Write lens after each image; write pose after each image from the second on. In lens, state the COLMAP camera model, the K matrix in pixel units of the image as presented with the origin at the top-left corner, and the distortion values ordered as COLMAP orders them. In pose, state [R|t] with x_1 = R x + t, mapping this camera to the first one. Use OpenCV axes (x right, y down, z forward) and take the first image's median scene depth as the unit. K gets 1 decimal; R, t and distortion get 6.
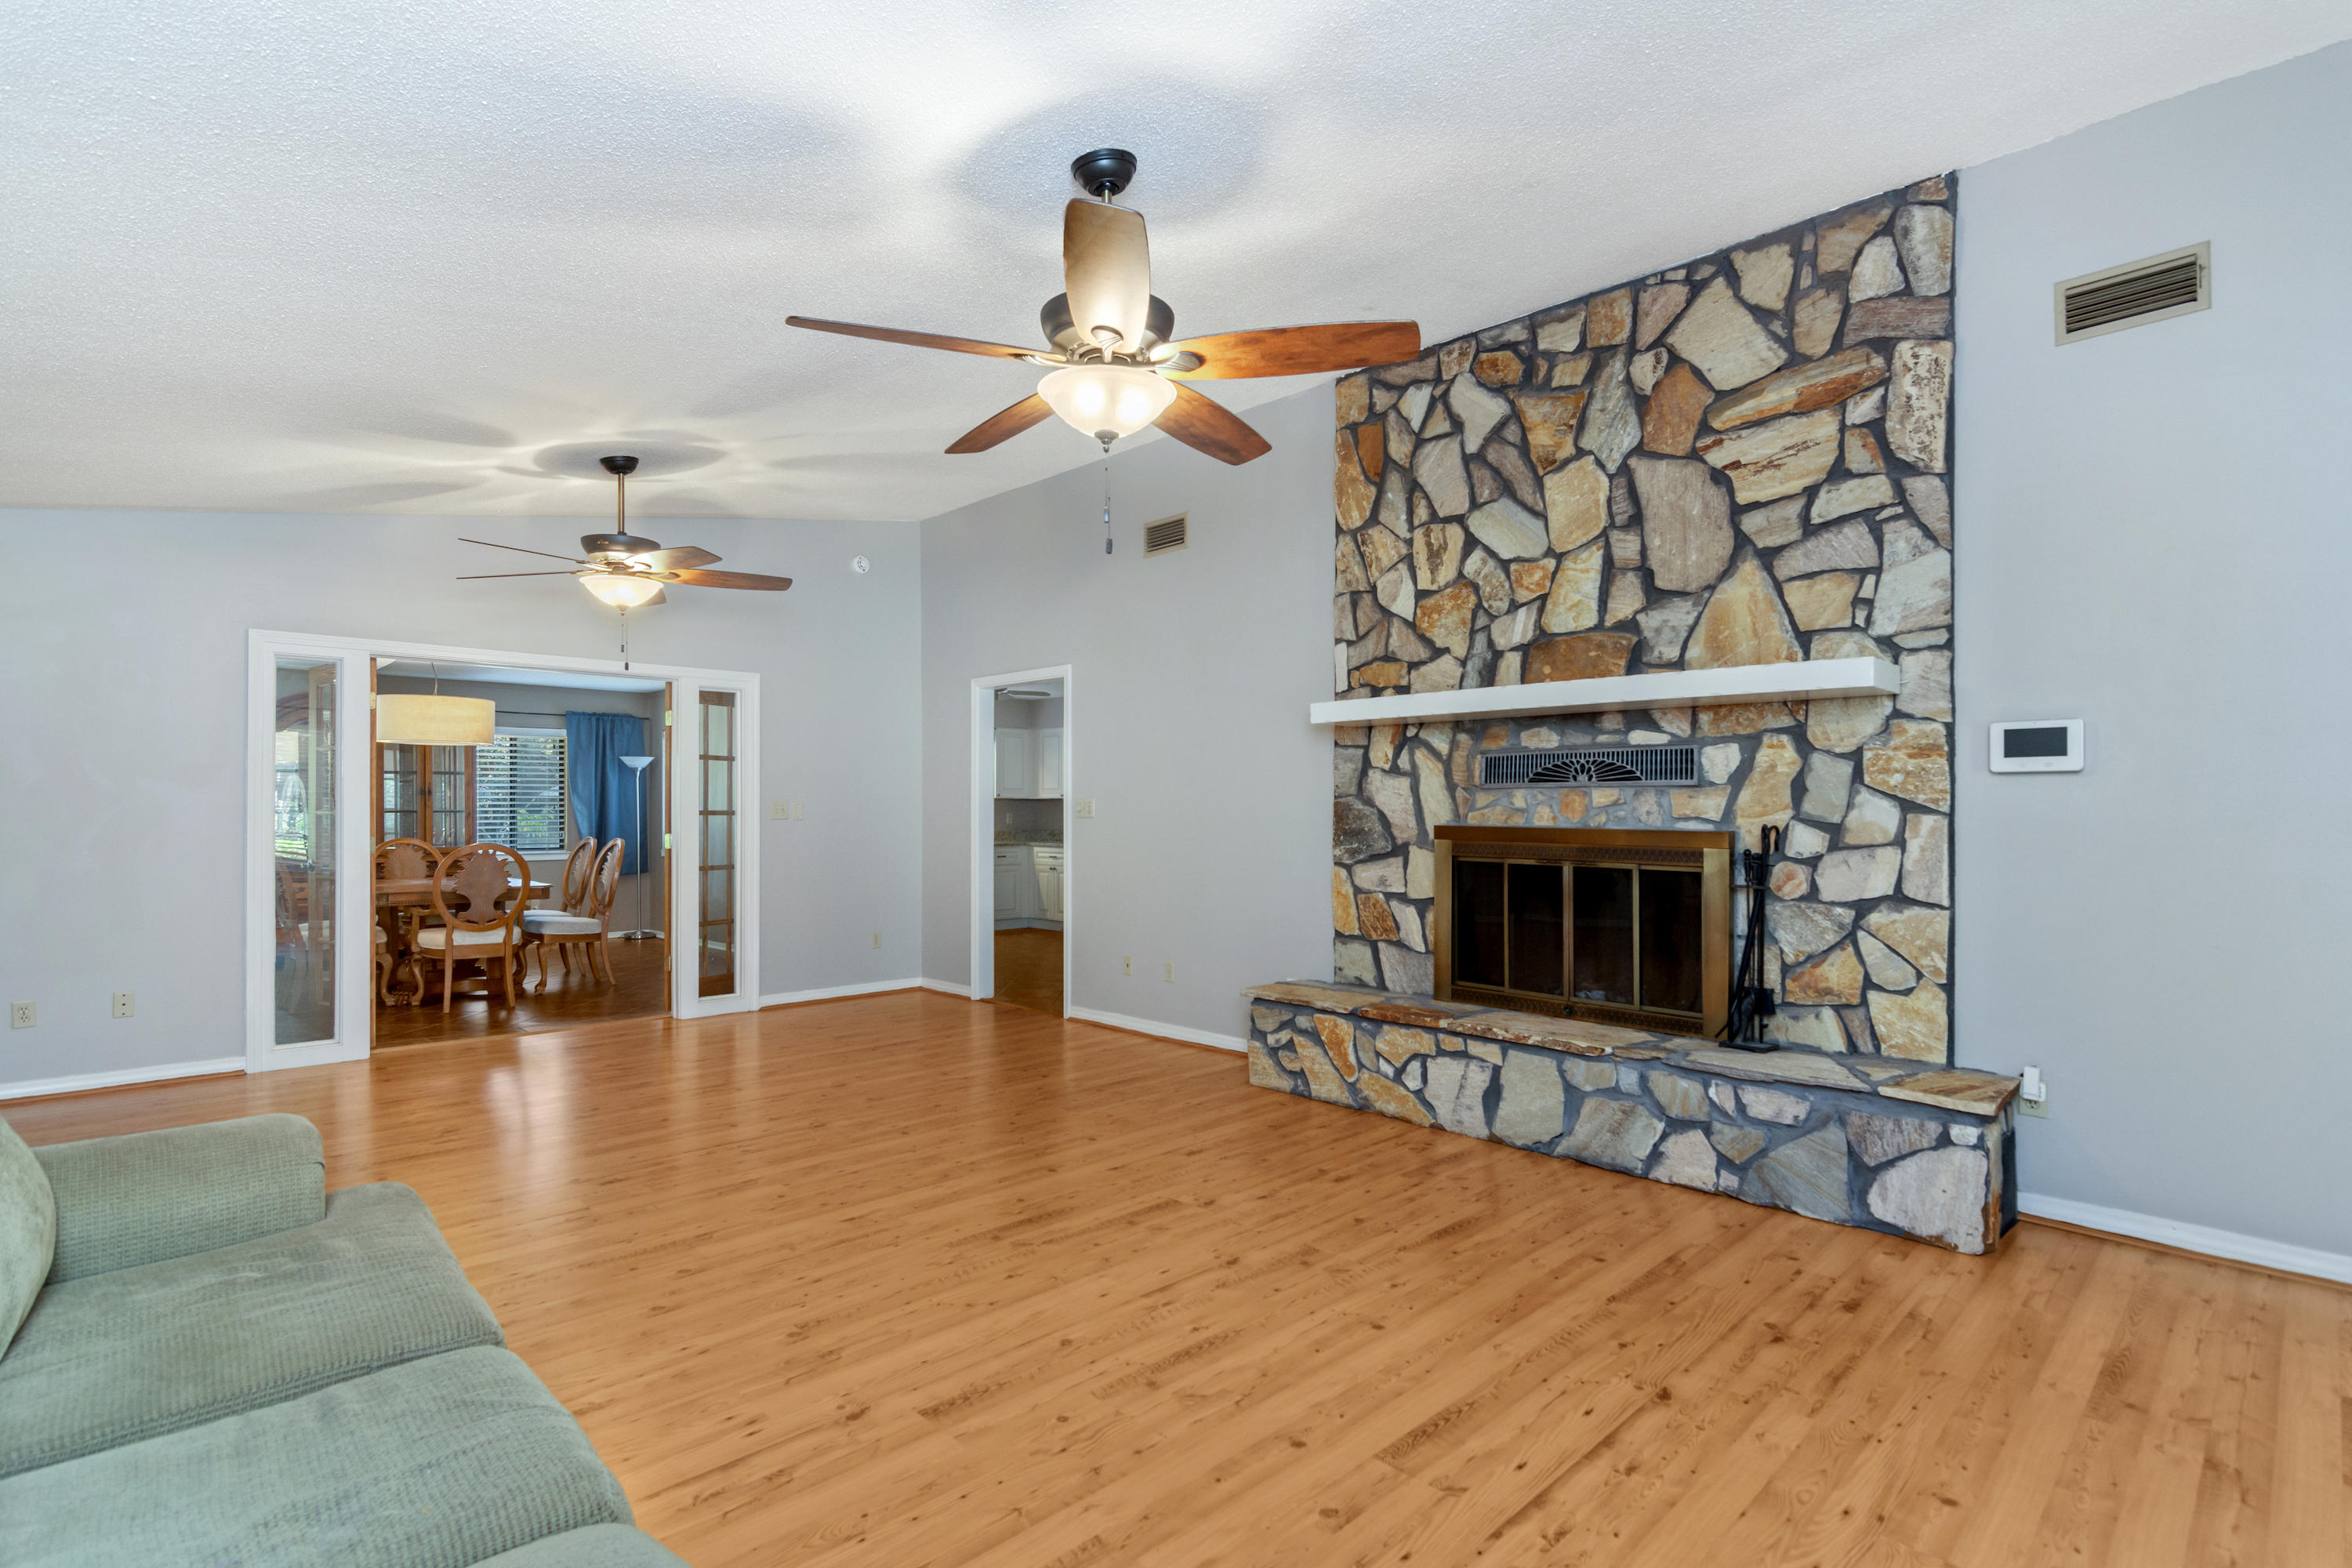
lens RADIAL K [[1135.1, 0, 1165.8], [0, 1135.1, 804.4], [0, 0, 1]] dist [0.000747, 0.000010]
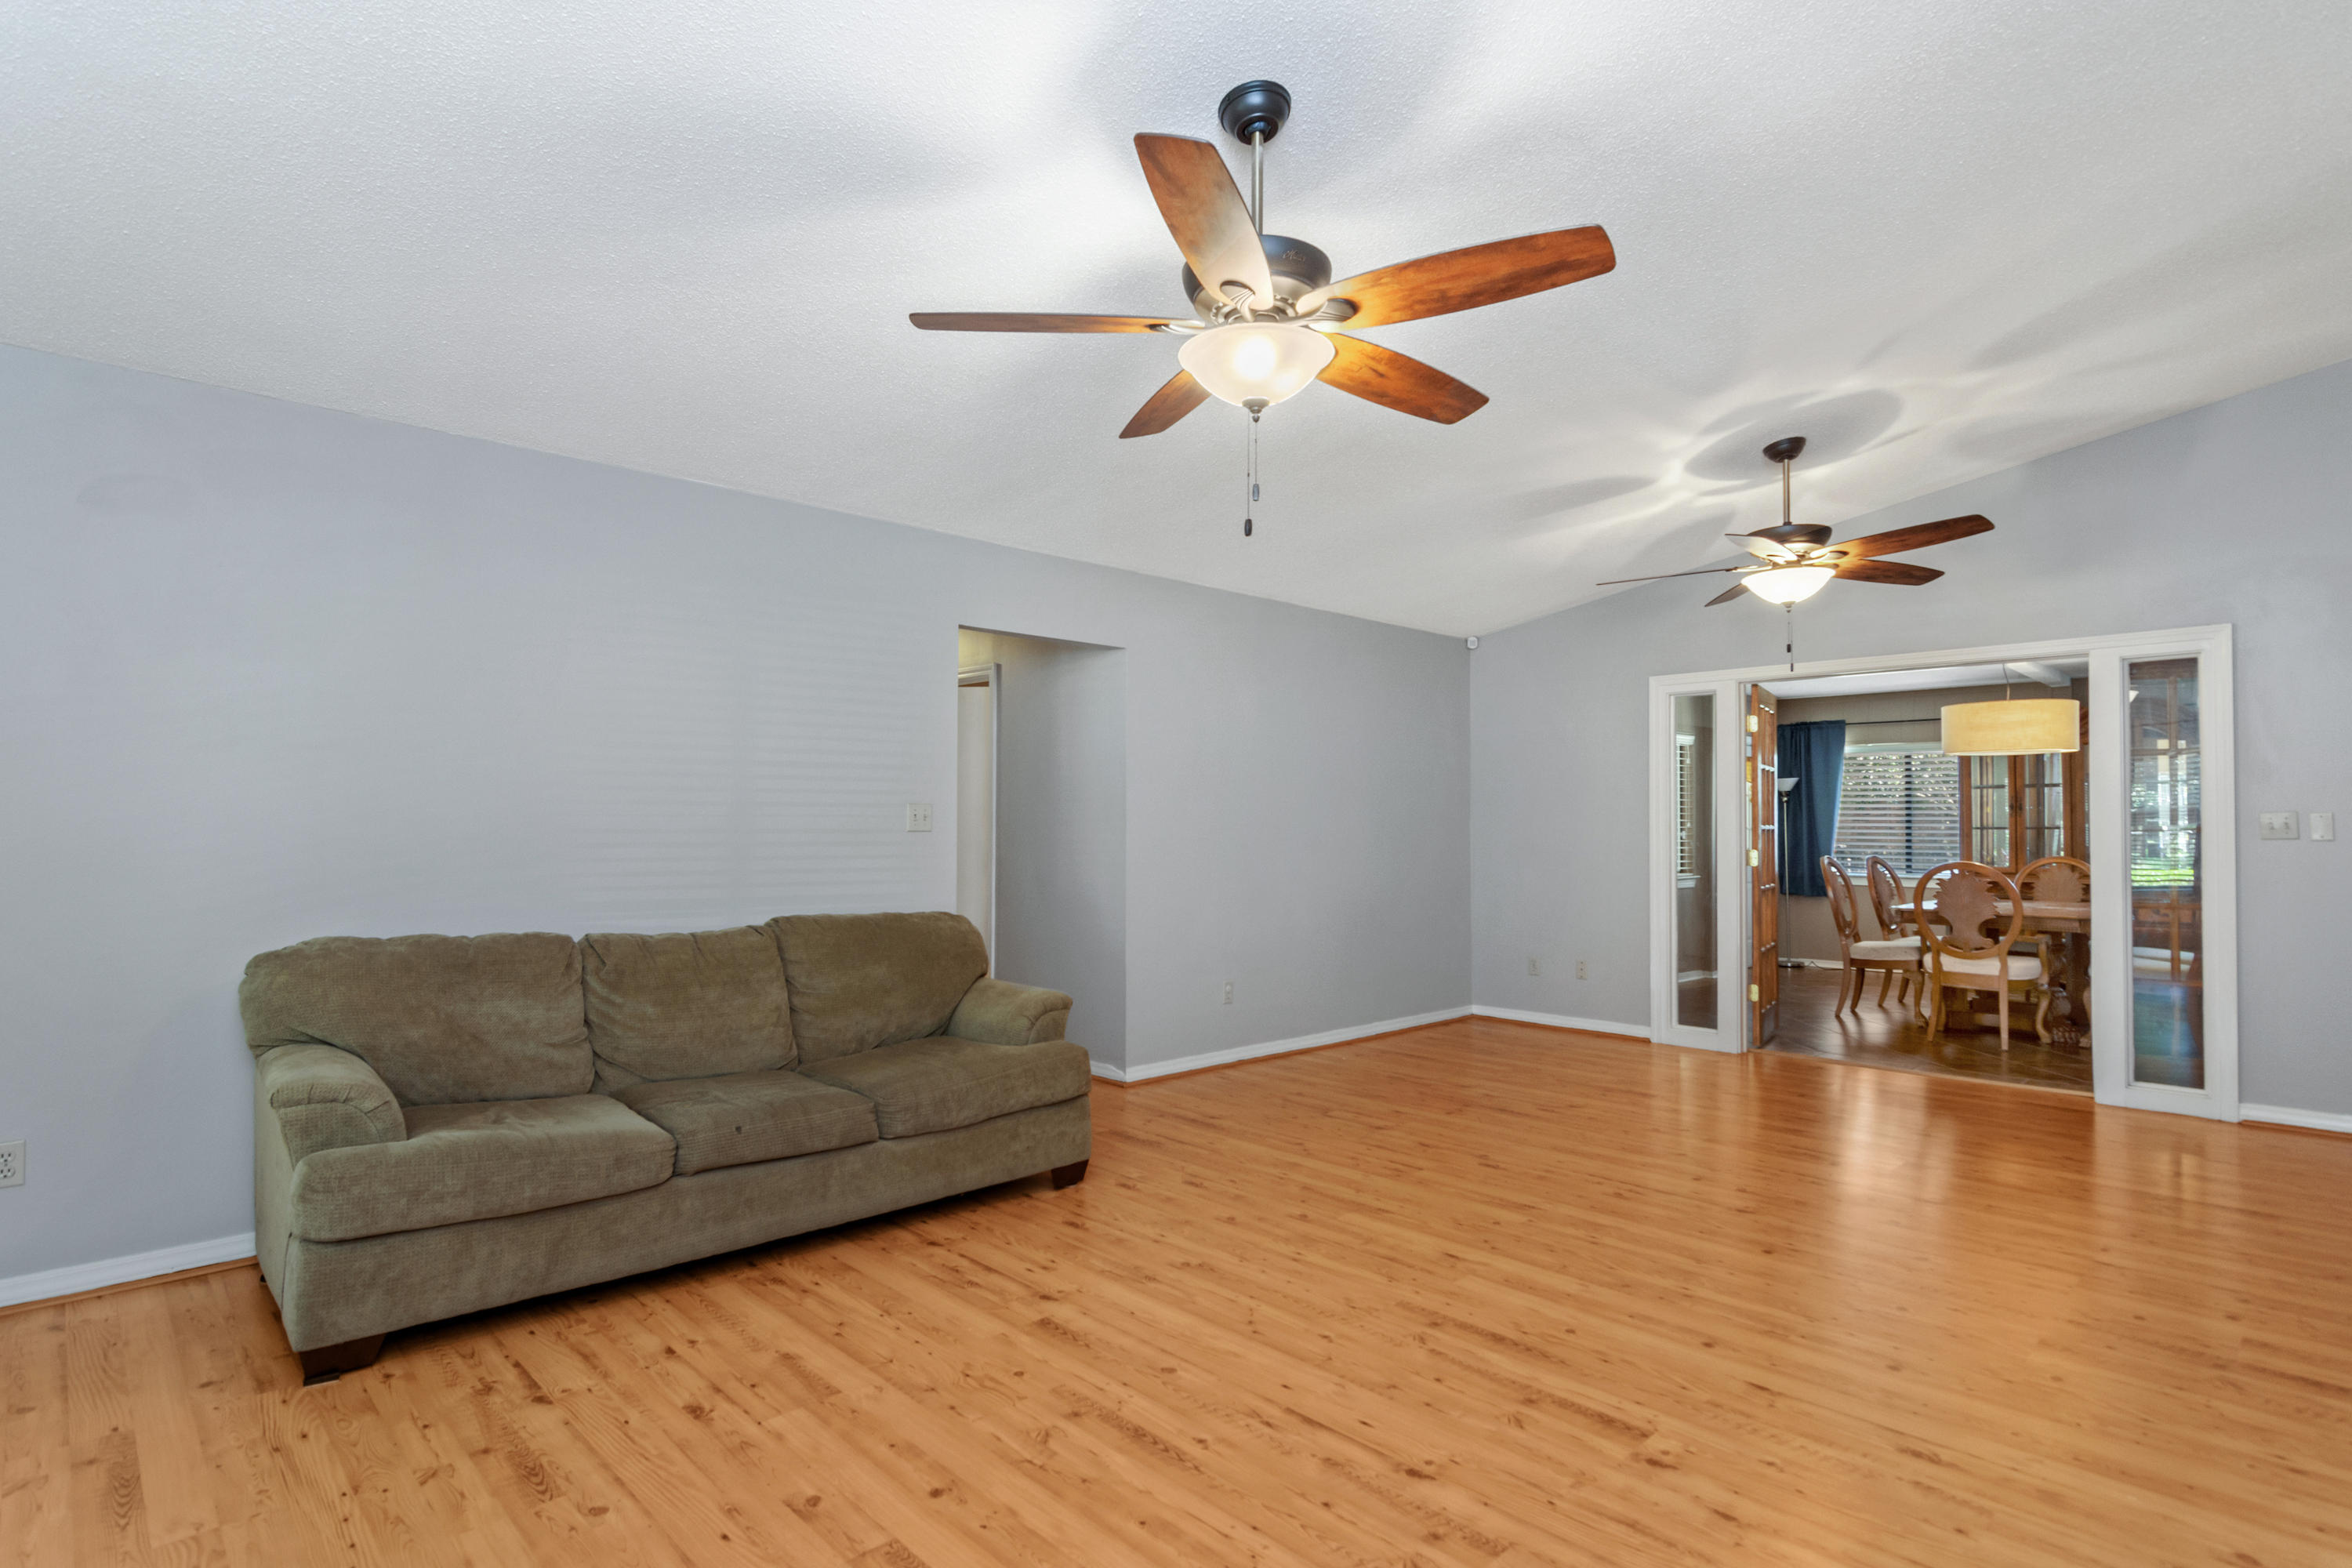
lens RADIAL K [[1174.1, 0, 1177.4], [0, 1174.1, 800.3], [0, 0, 1]] dist [0.000347, 0.000424]
pose [[-0.004347, -0.021689, -0.999755, 0.534759], [0.003820, 0.999757, -0.021705, 0.004394], [0.999983, -0.003914, -0.004263, 0.583892]]
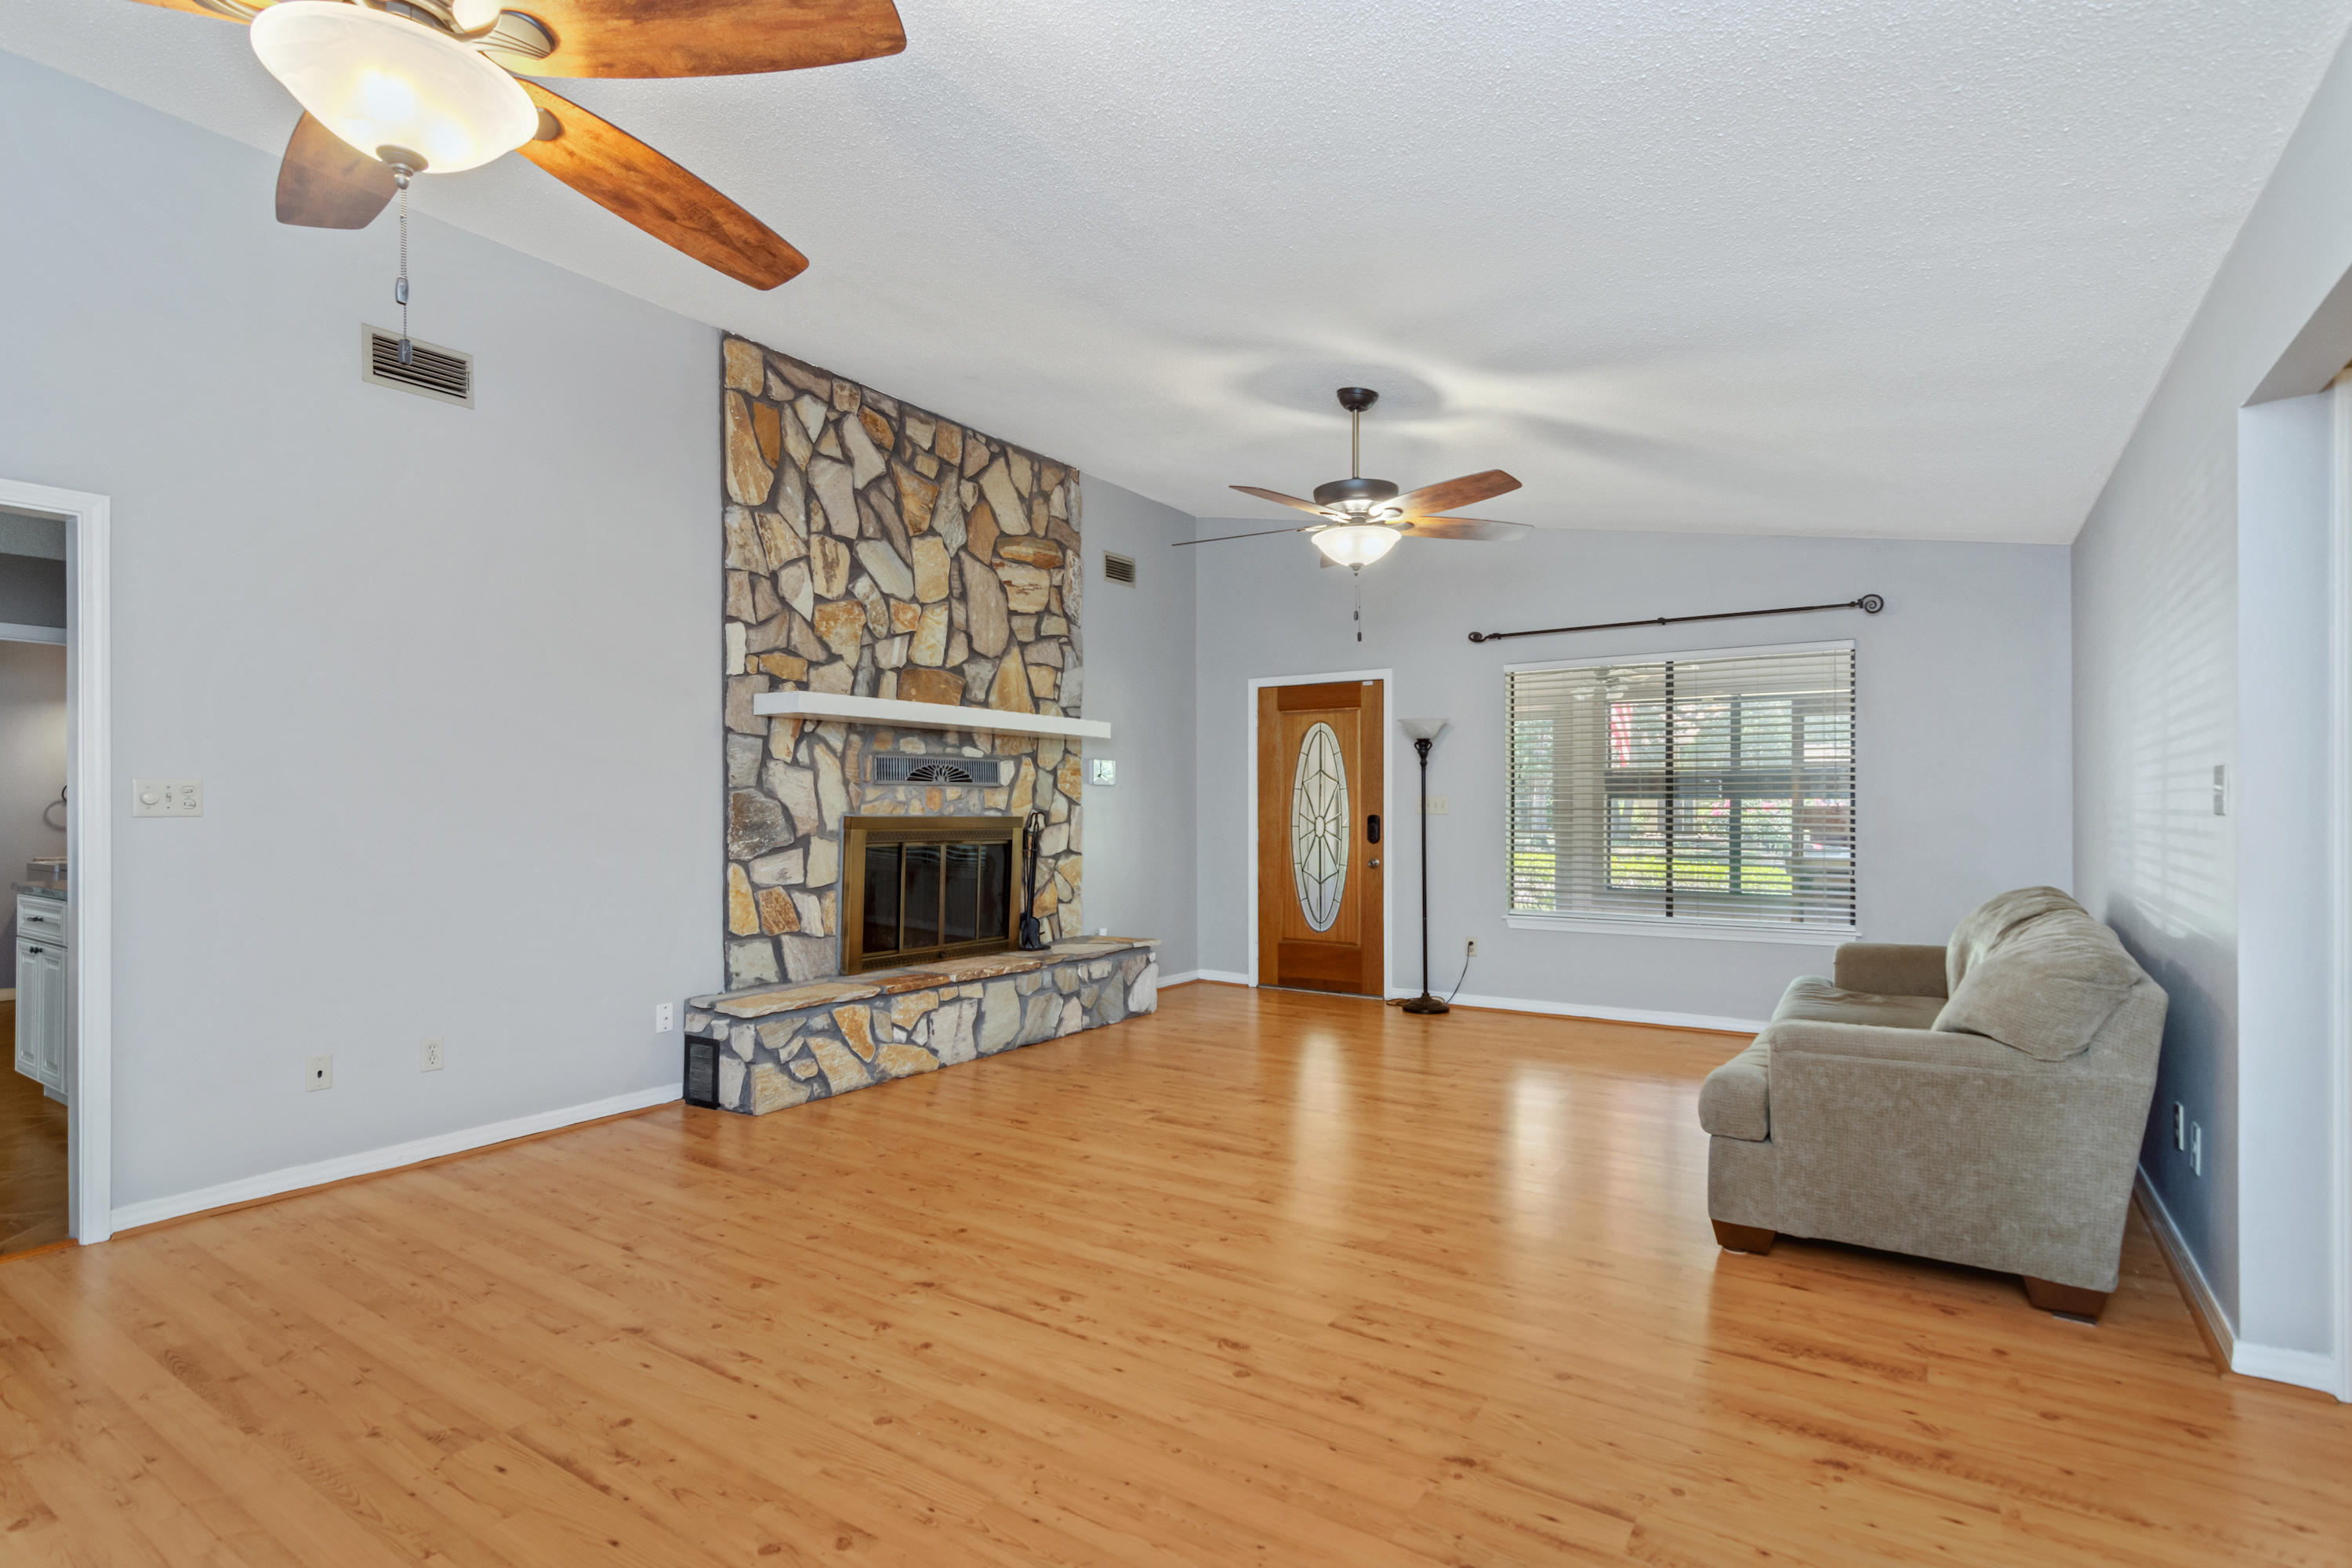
lens RADIAL K [[1133.5, 0, 1173.8], [0, 1133.5, 796.7], [0, 0, 1]] dist [-0.001147, 0.001064]
pose [[-0.207575, 0.006212, 0.978199, -0.952389], [-0.005963, 0.999953, -0.007615, 0.005935], [-0.978201, -0.007414, -0.207529, 0.974195]]
